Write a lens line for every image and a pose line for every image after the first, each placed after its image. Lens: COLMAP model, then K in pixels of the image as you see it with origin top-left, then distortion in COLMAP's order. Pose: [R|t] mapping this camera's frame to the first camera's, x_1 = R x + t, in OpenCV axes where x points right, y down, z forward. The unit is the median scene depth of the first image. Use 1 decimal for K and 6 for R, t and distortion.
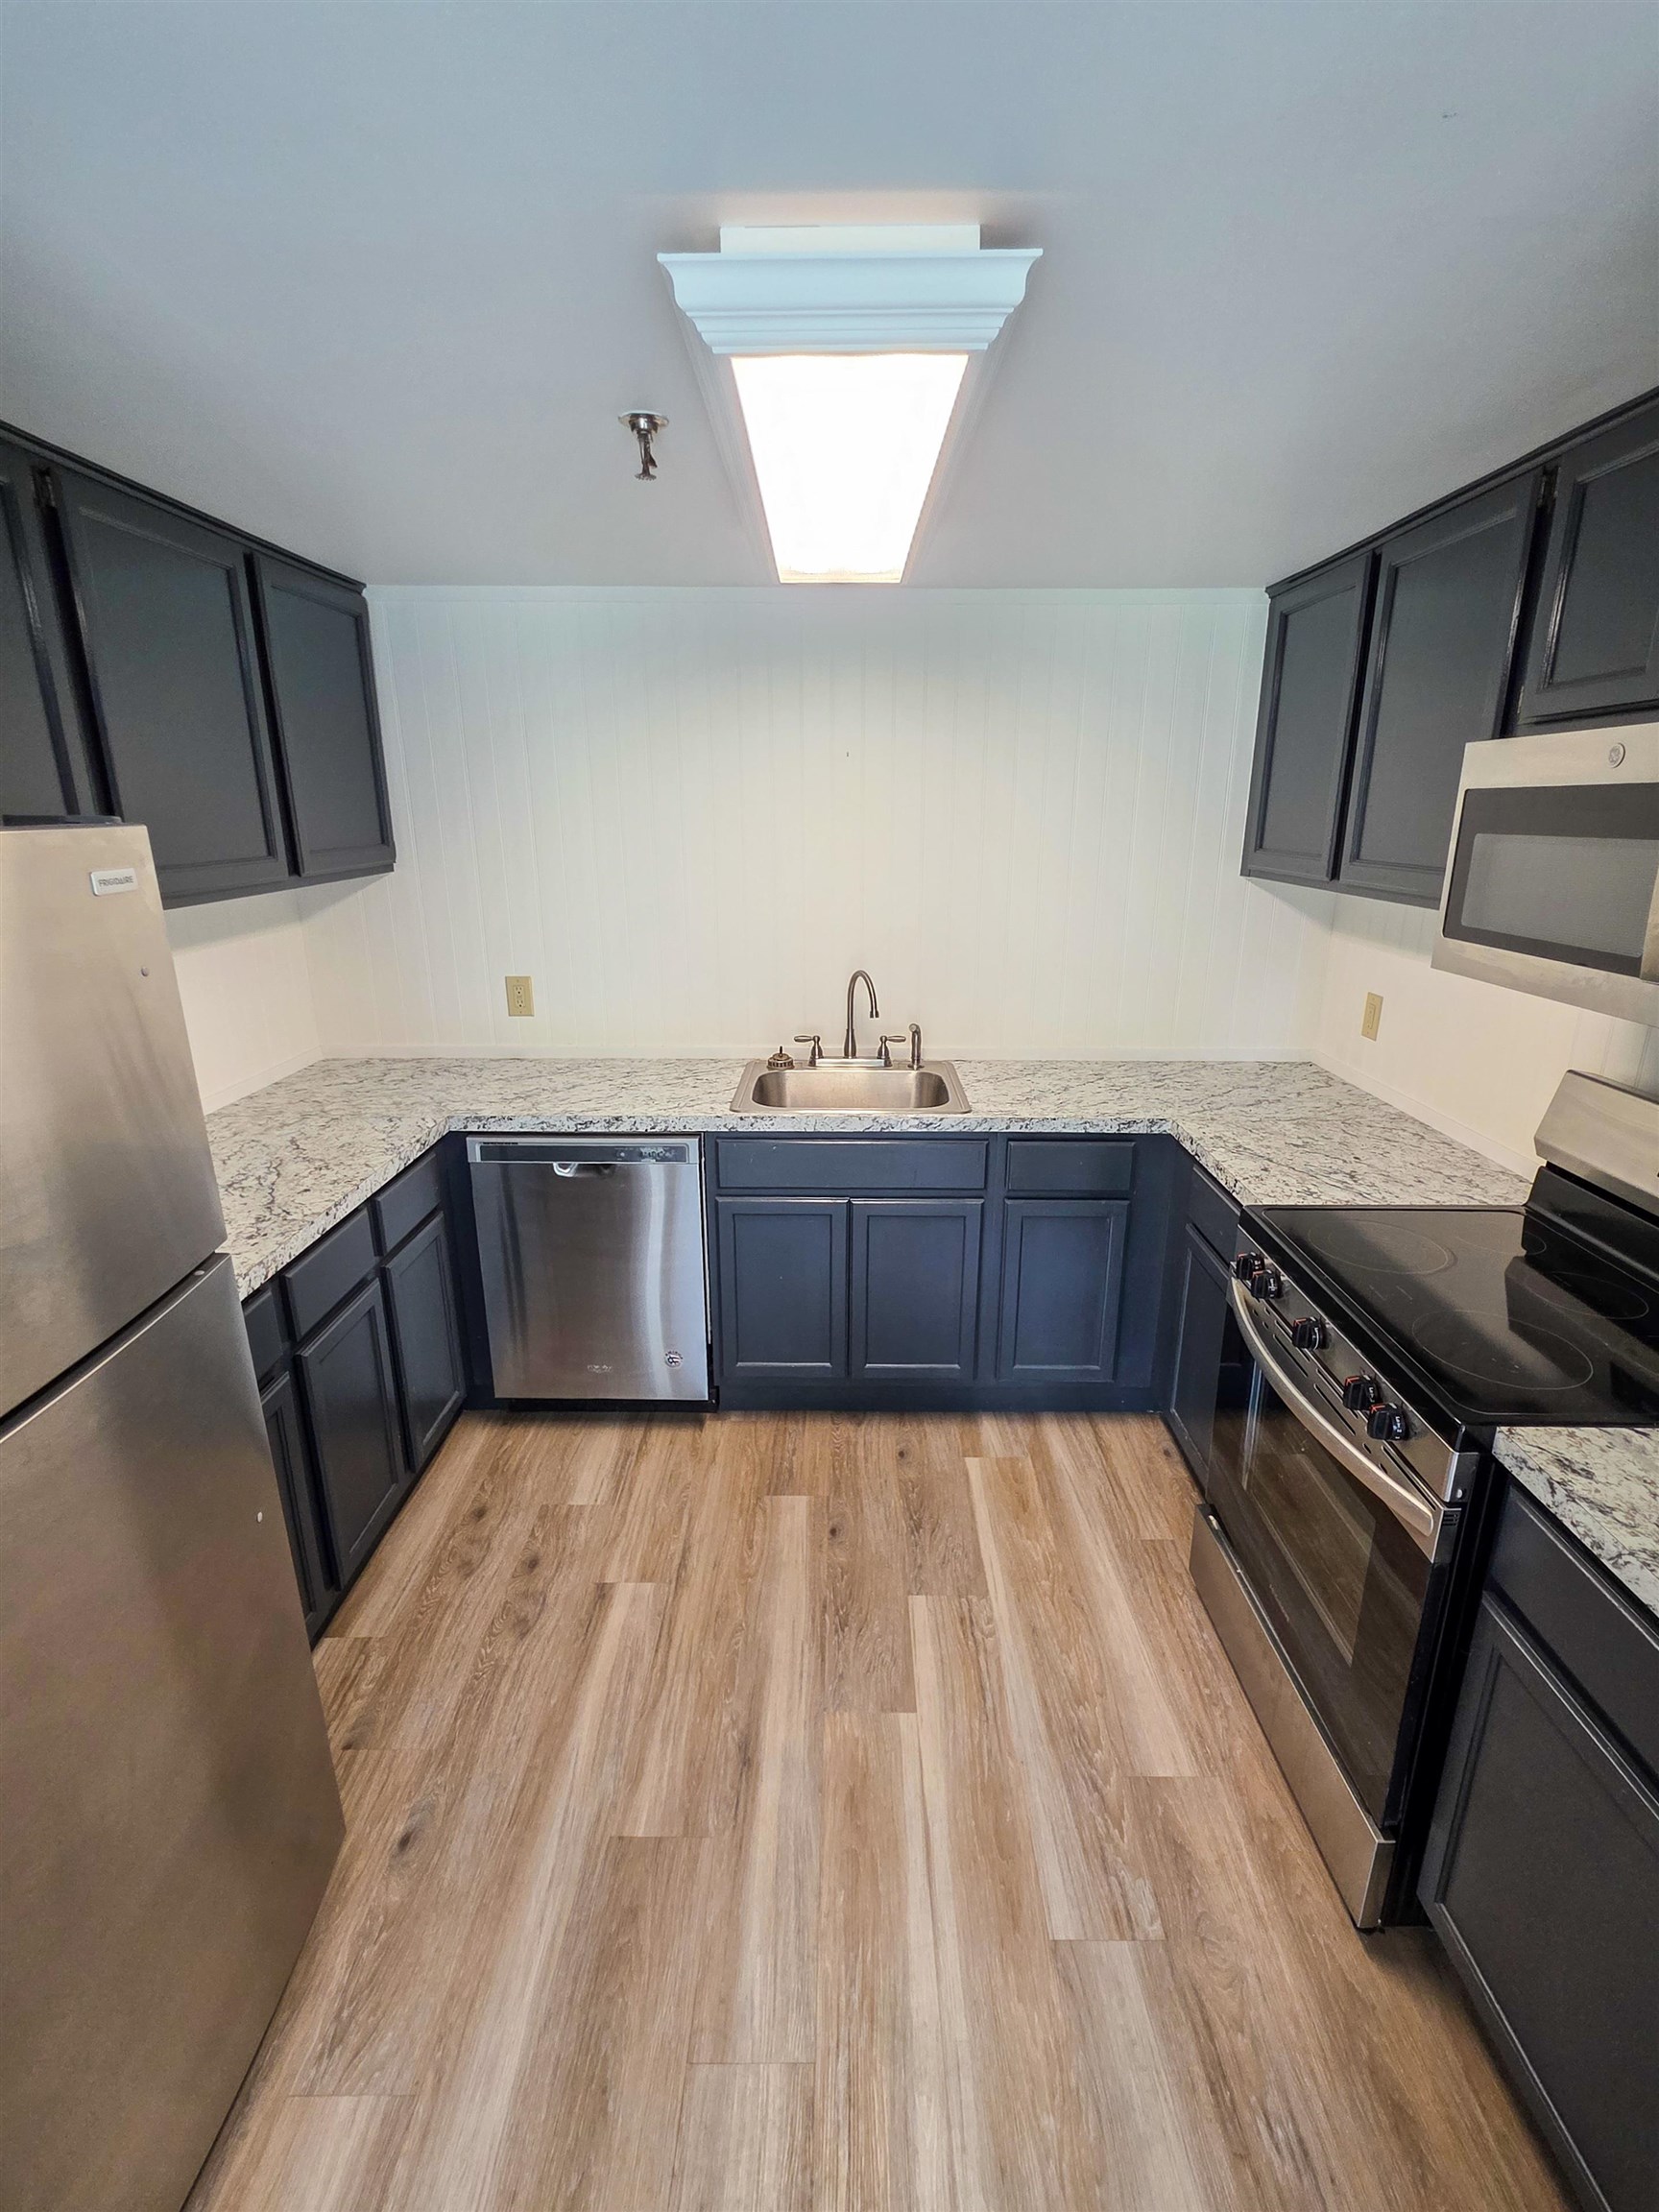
lens RADIAL K [[1012.2, 0, 844.6], [0, 1012.2, 1110.6], [0, 0, 1]] dist [0.001053, 0.000957]
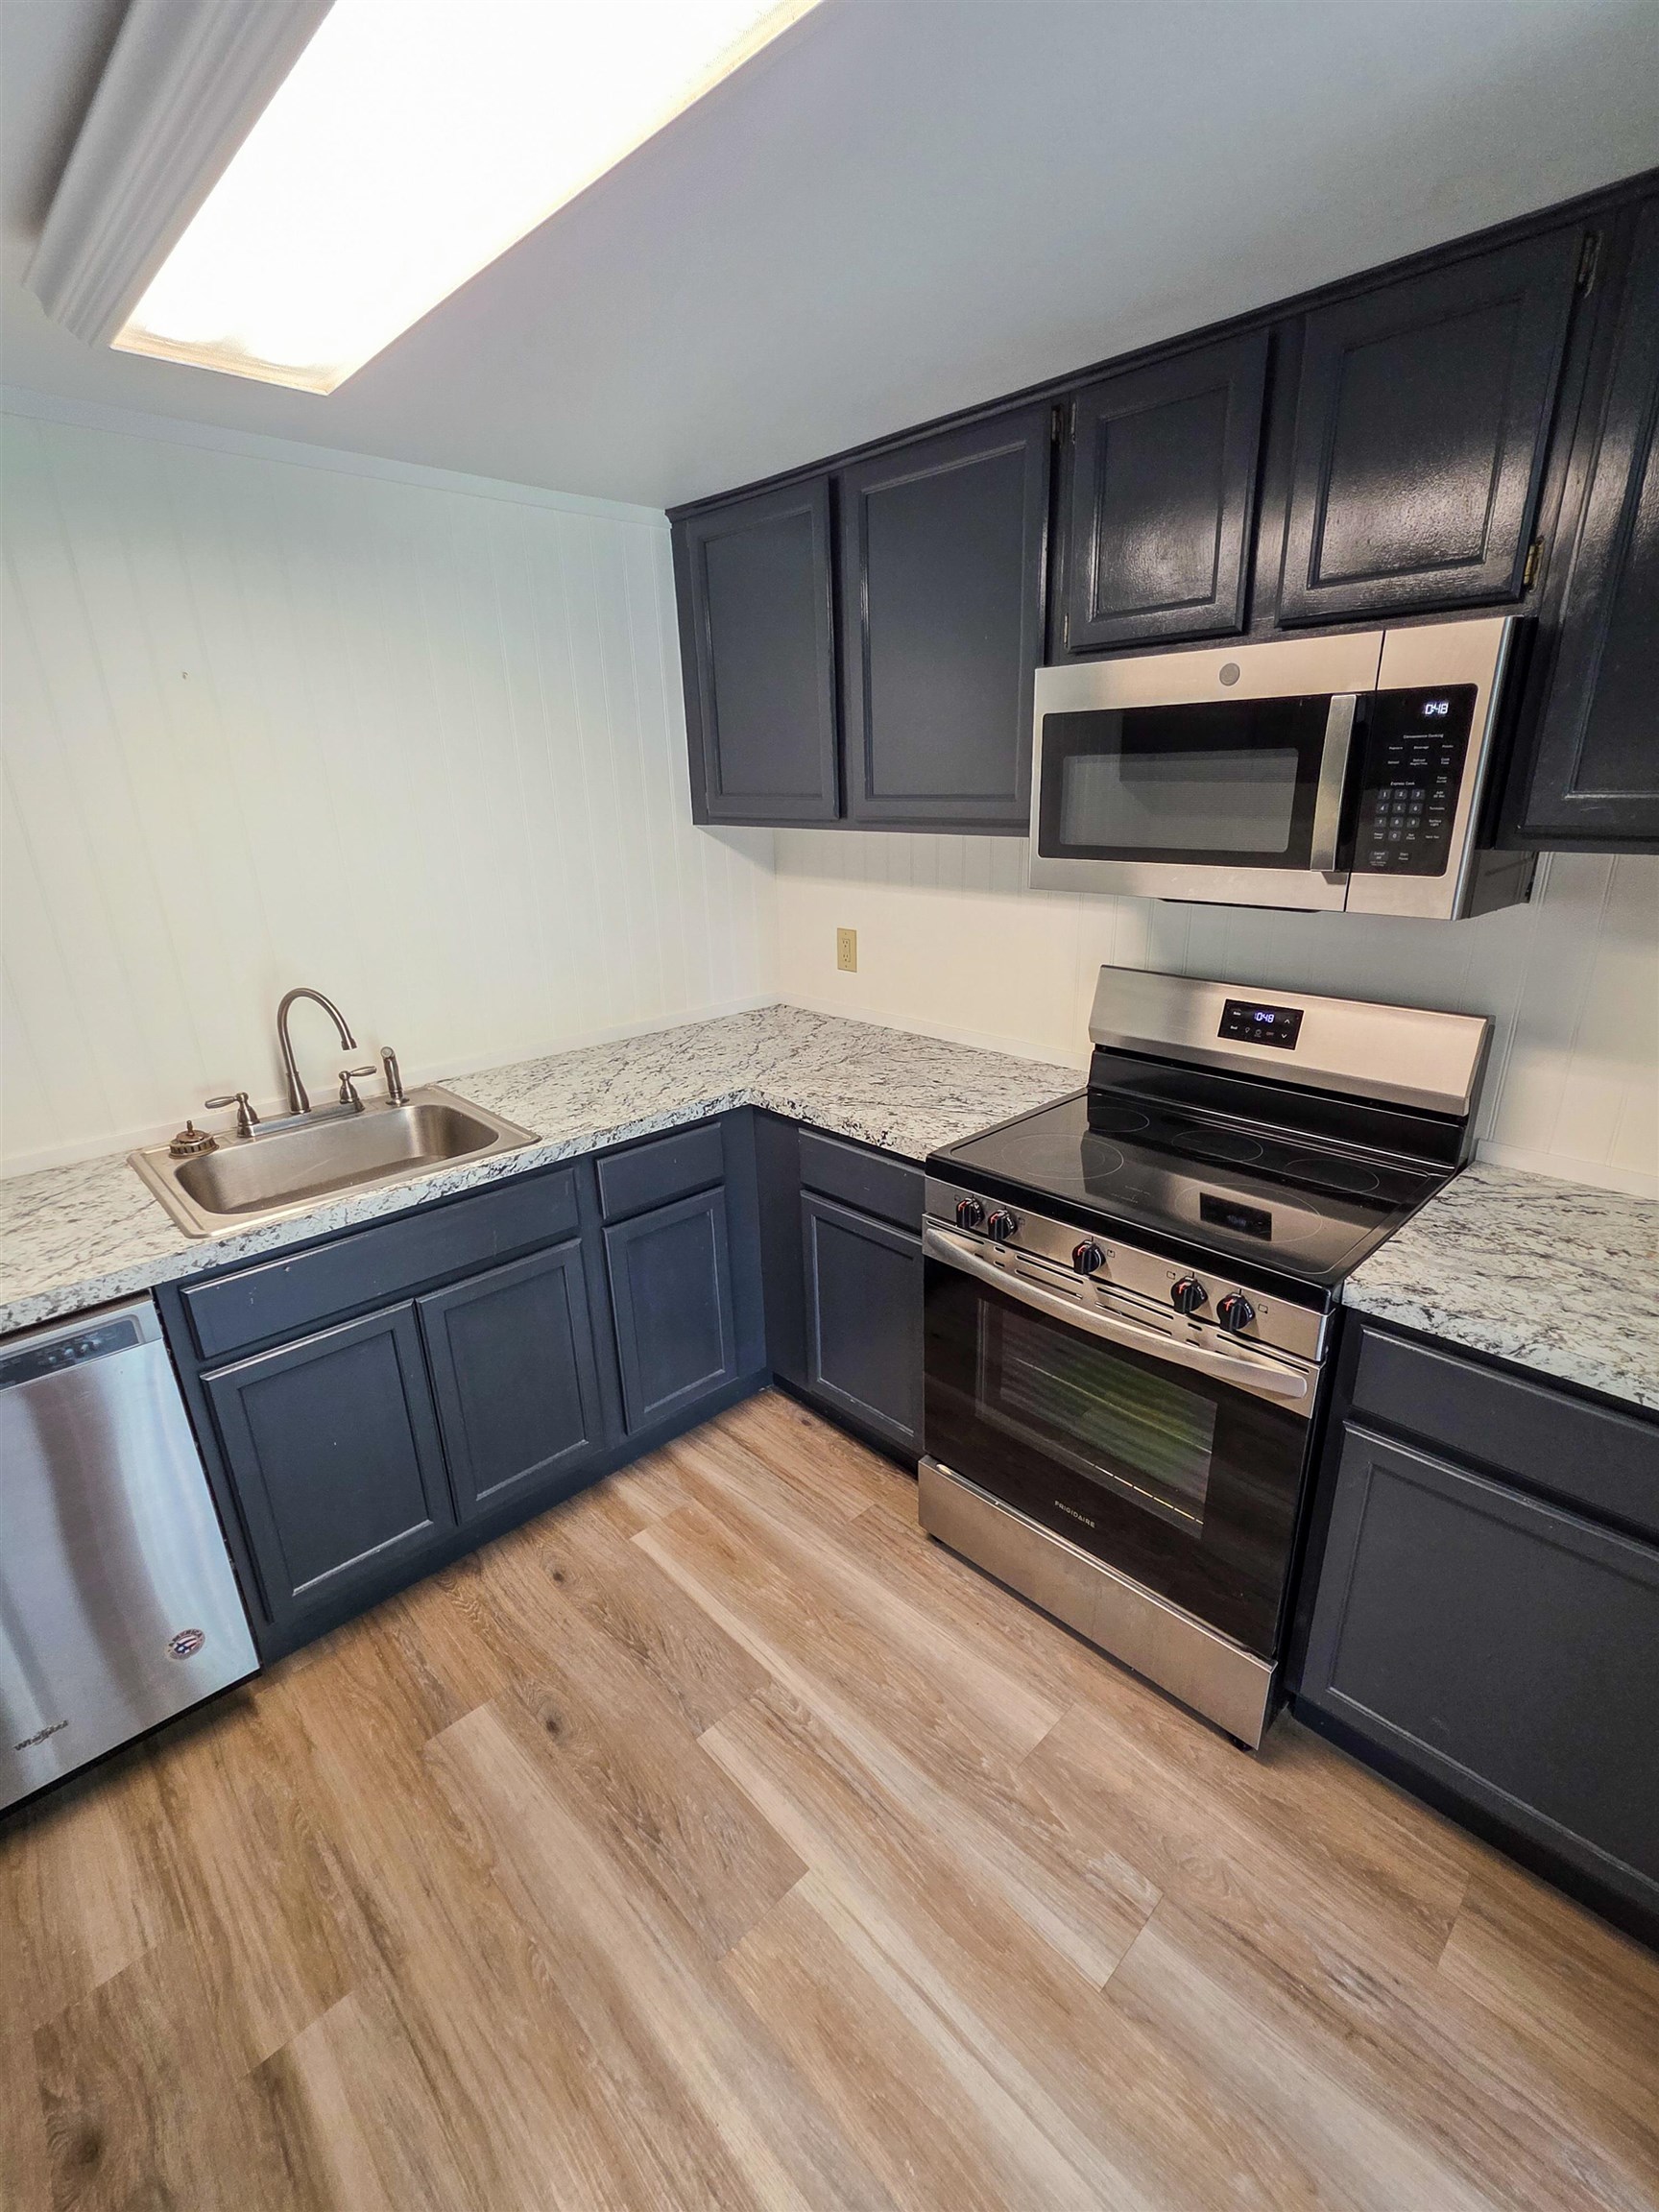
lens RADIAL K [[970.2, 0, 845.6], [0, 970.2, 1111.8], [0, 0, 1]] dist [0.001422, 0.000742]
pose [[0.715500, -0.249465, 0.652554, -0.227785], [0.223750, 0.966697, 0.124226, -0.069741], [-0.661813, 0.057125, 0.747490, 0.315443]]
